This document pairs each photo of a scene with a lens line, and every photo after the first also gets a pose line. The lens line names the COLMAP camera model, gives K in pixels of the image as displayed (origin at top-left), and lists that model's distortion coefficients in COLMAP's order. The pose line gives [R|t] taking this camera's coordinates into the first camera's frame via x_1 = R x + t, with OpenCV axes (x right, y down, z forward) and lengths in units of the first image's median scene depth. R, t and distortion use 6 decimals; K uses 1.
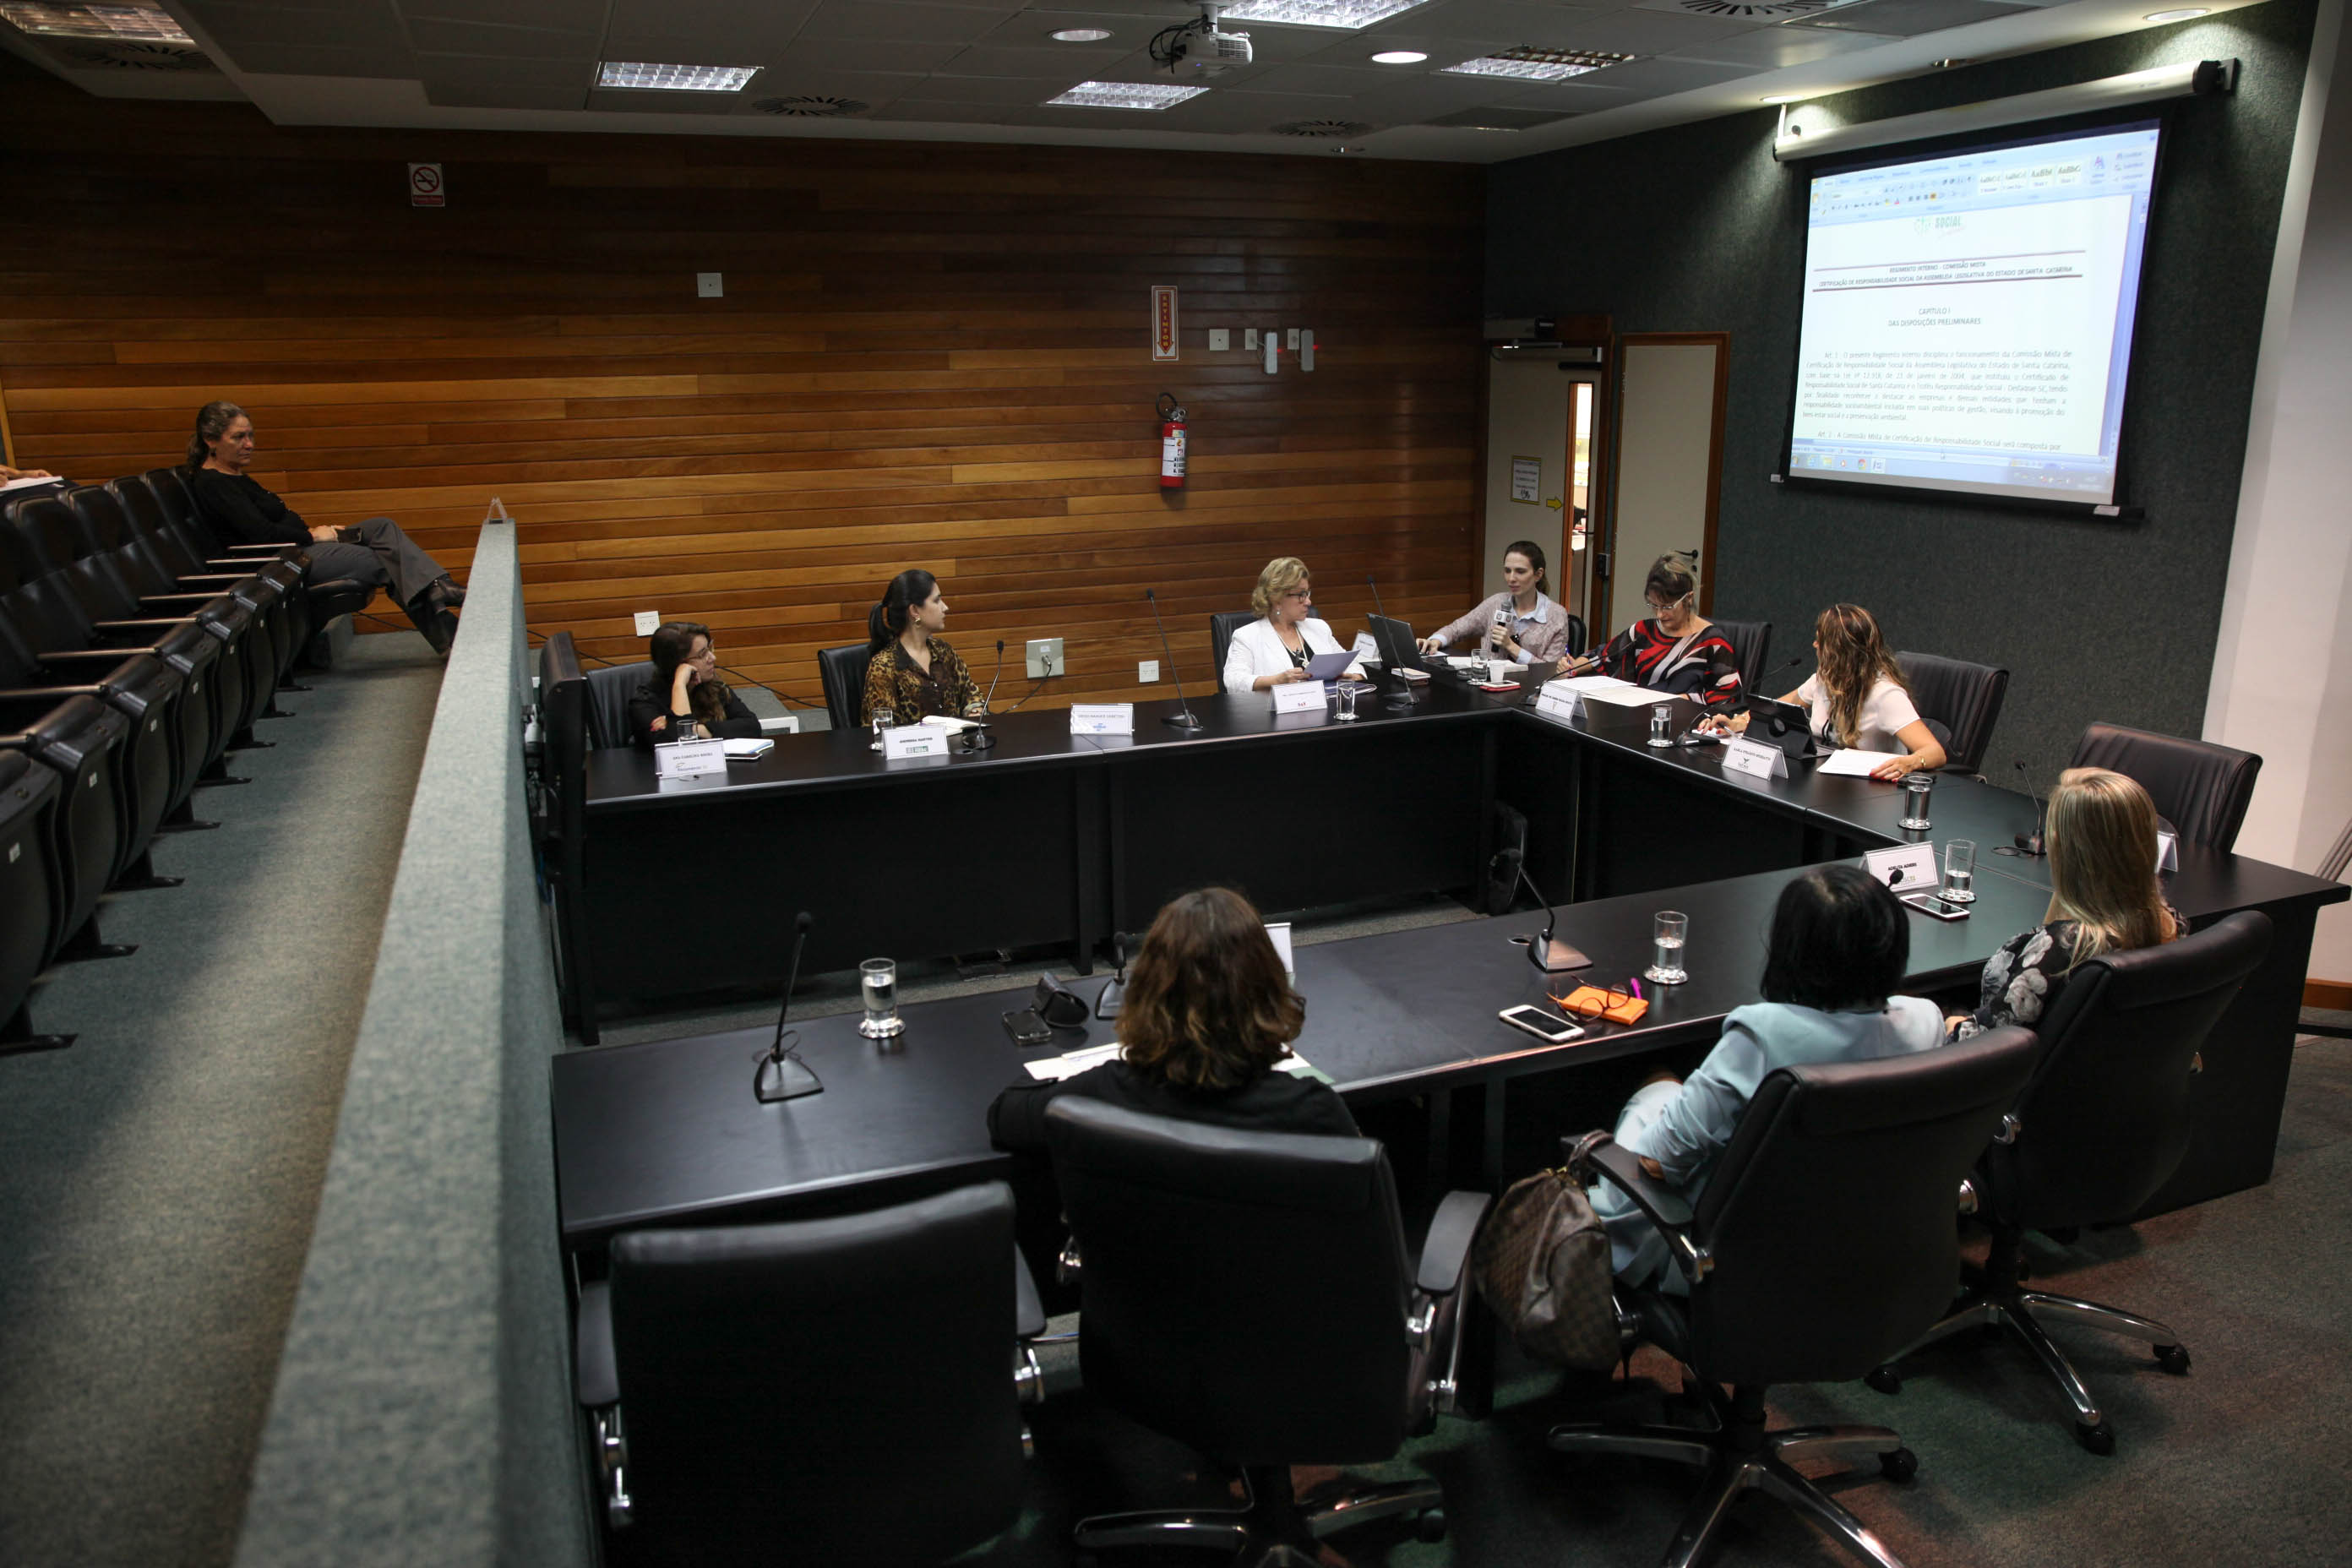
lens RADIAL K [[1612.8, 0, 1189.6], [0, 1612.8, 780.8], [0, 0, 1]] dist [-0.064071, 0.030669]
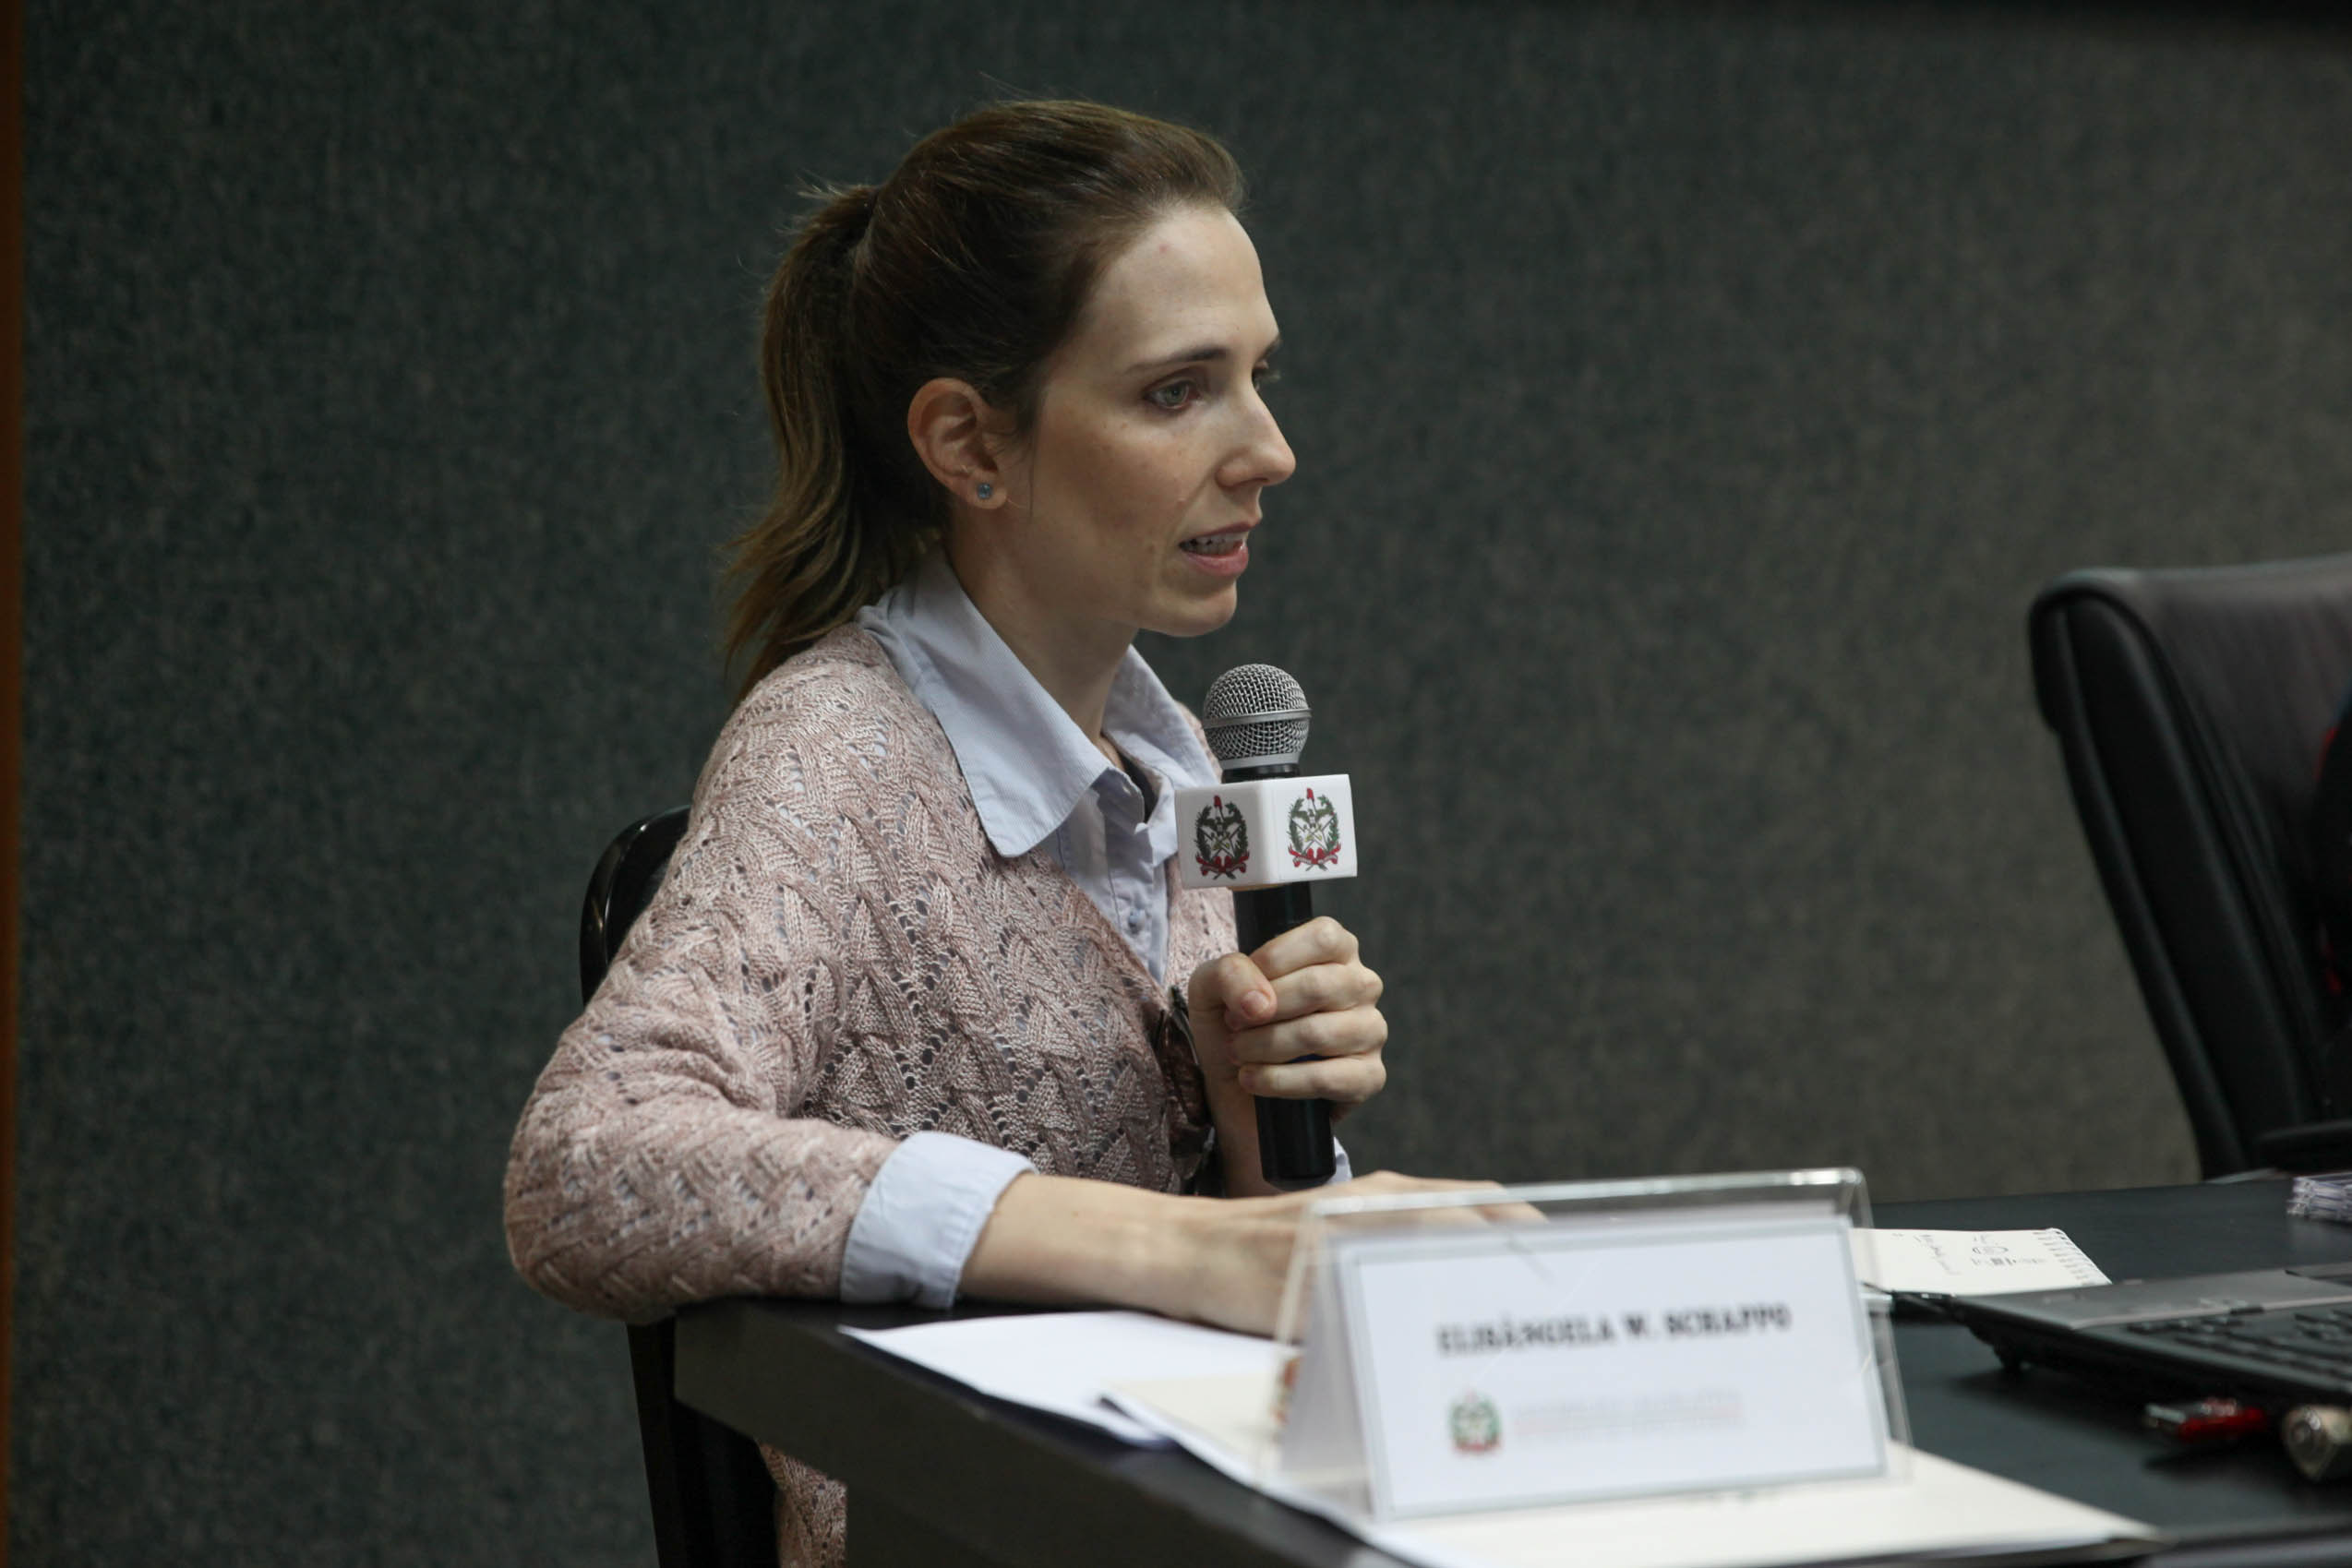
lens RADIAL K [[4938.2, 0, 1180.3], [0, 4938.2, 779.0], [0, 0, 1]] dist [0.251906, 0.000000]
pose [[-0.121856, -0.079305, 0.989374, -0.132615], [0.219011, 0.970085, 0.104734, -0.155683], [-0.968083, 0.229447, -0.100842, 1.147803]]
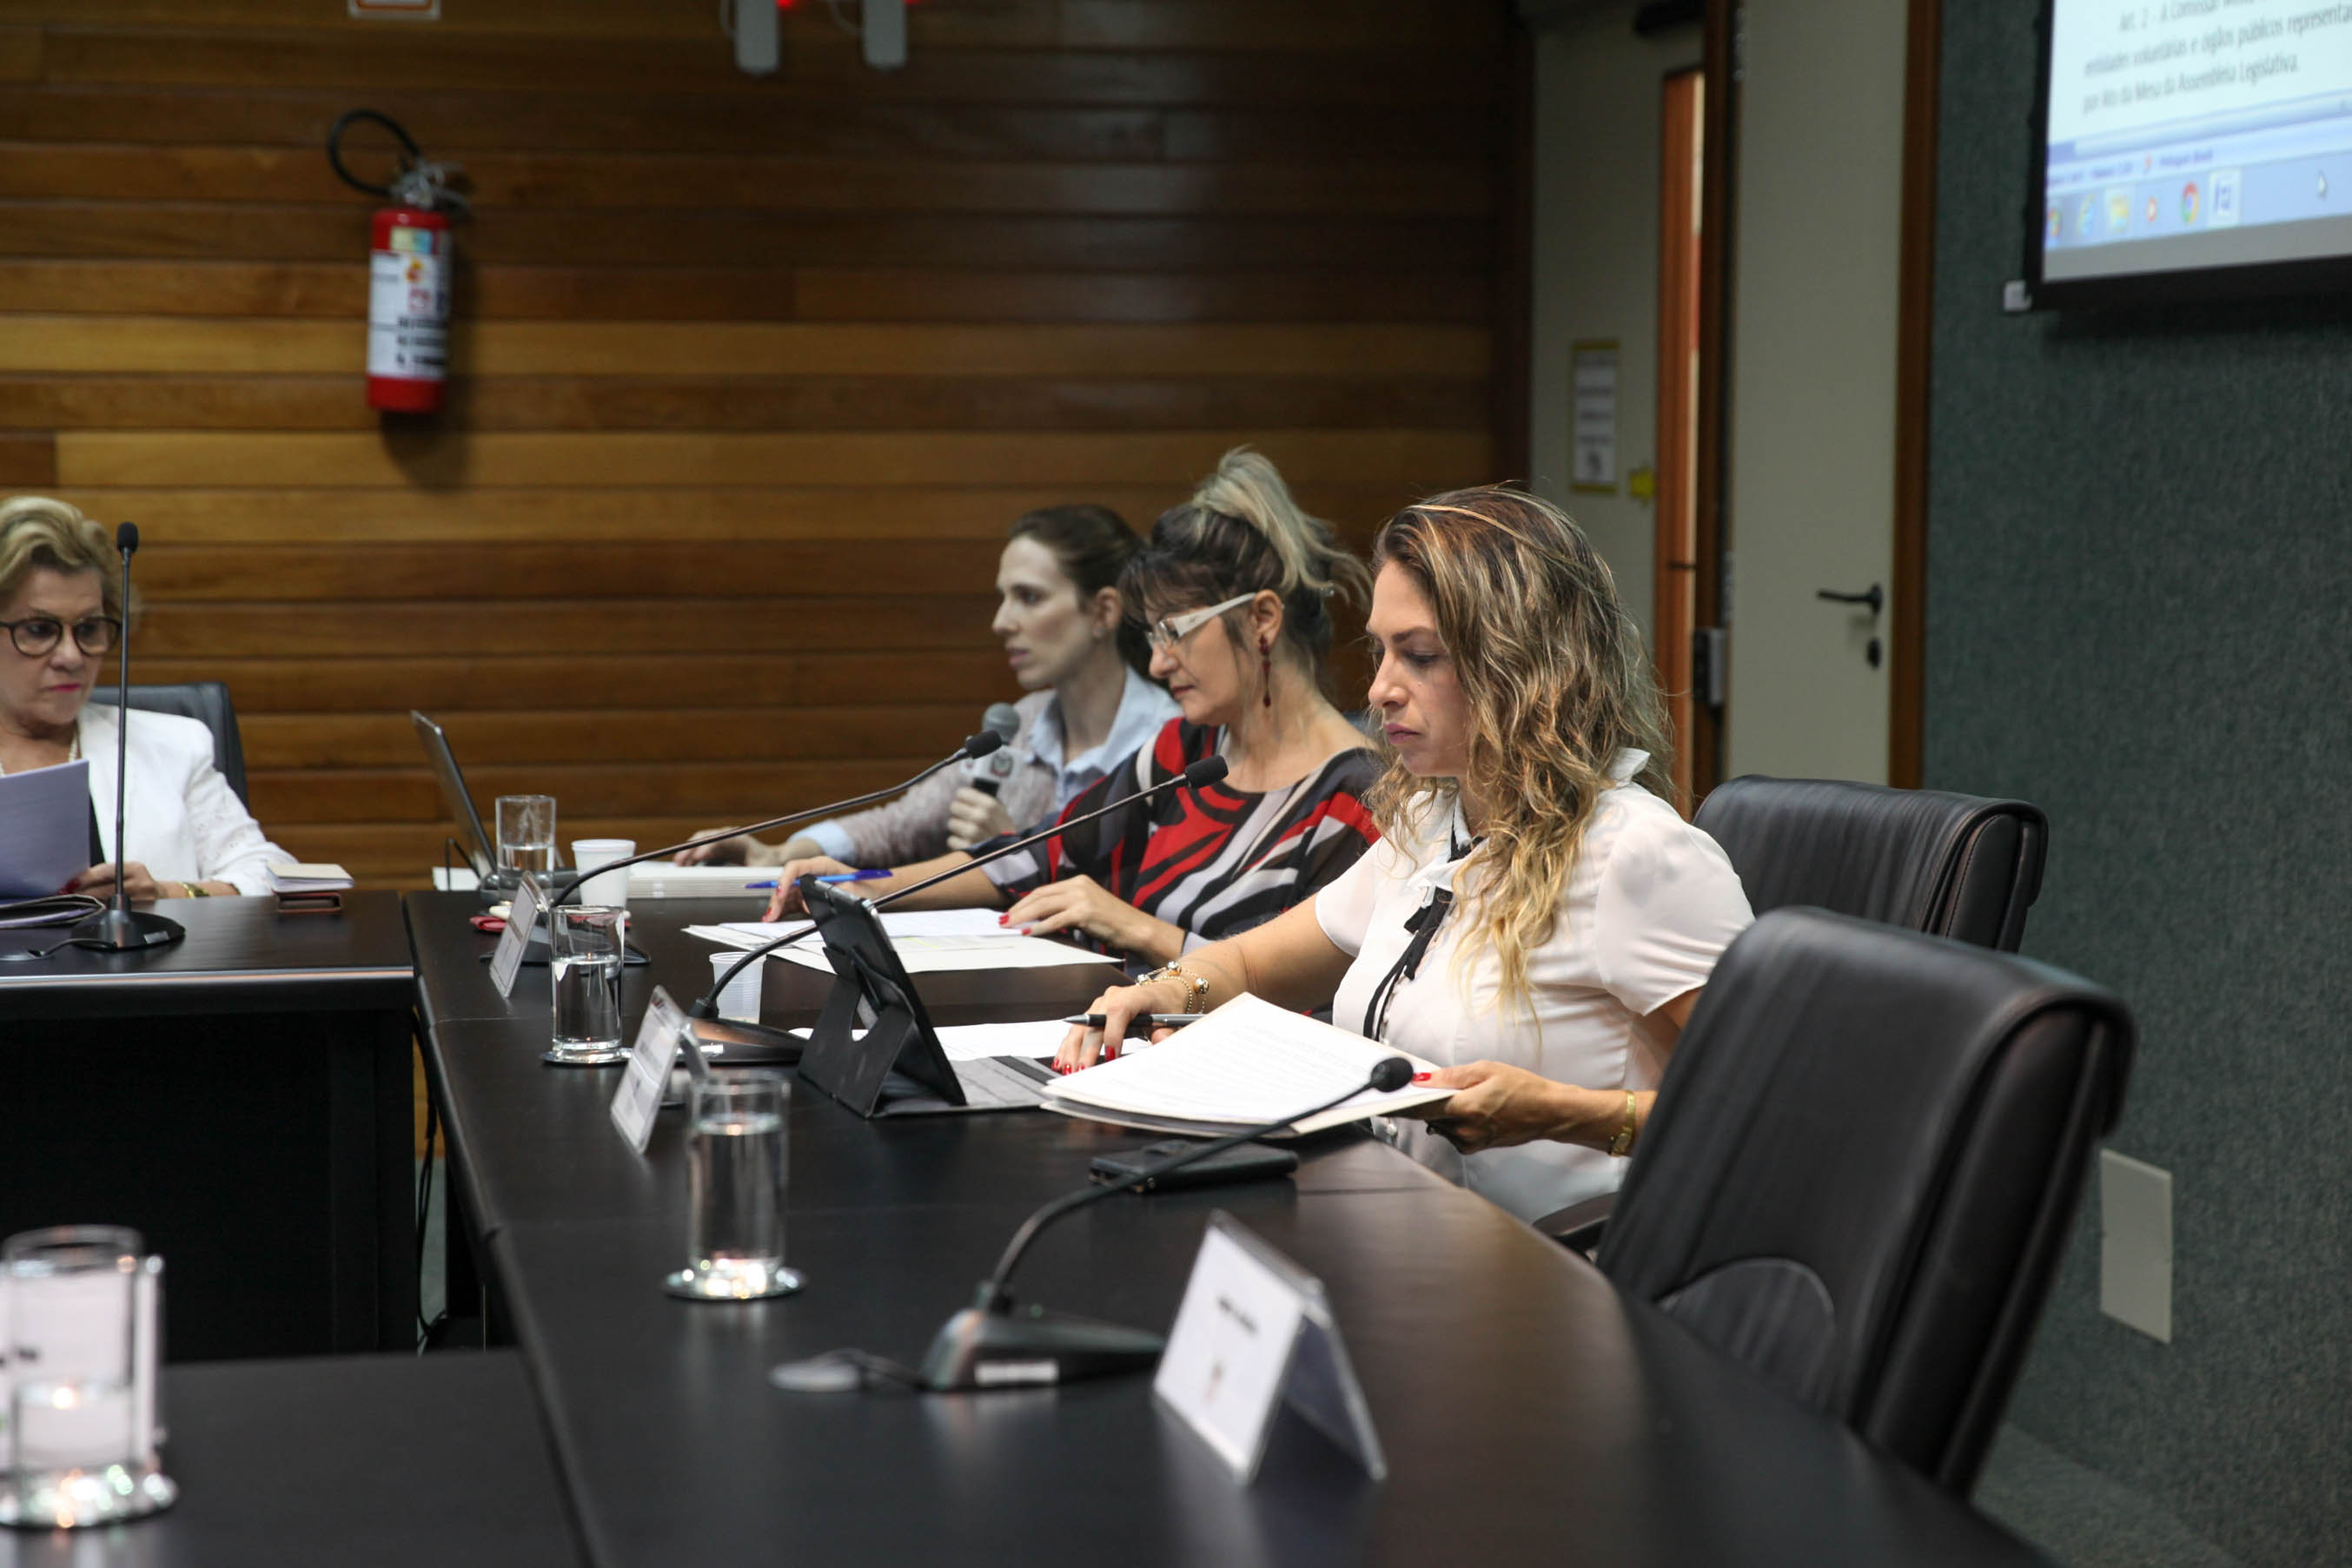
lens RADIAL K [[4585.6, 0, 1170.9], [0, 4585.6, 788.7], [0, 0, 1]] dist [0.103704, 0.000000]
pose [[0.983189, 0.026745, -0.180620, 0.415127], [-0.057645, 0.984089, -0.168066, 0.043786], [0.173251, 0.175652, 0.969087, 0.236032]]
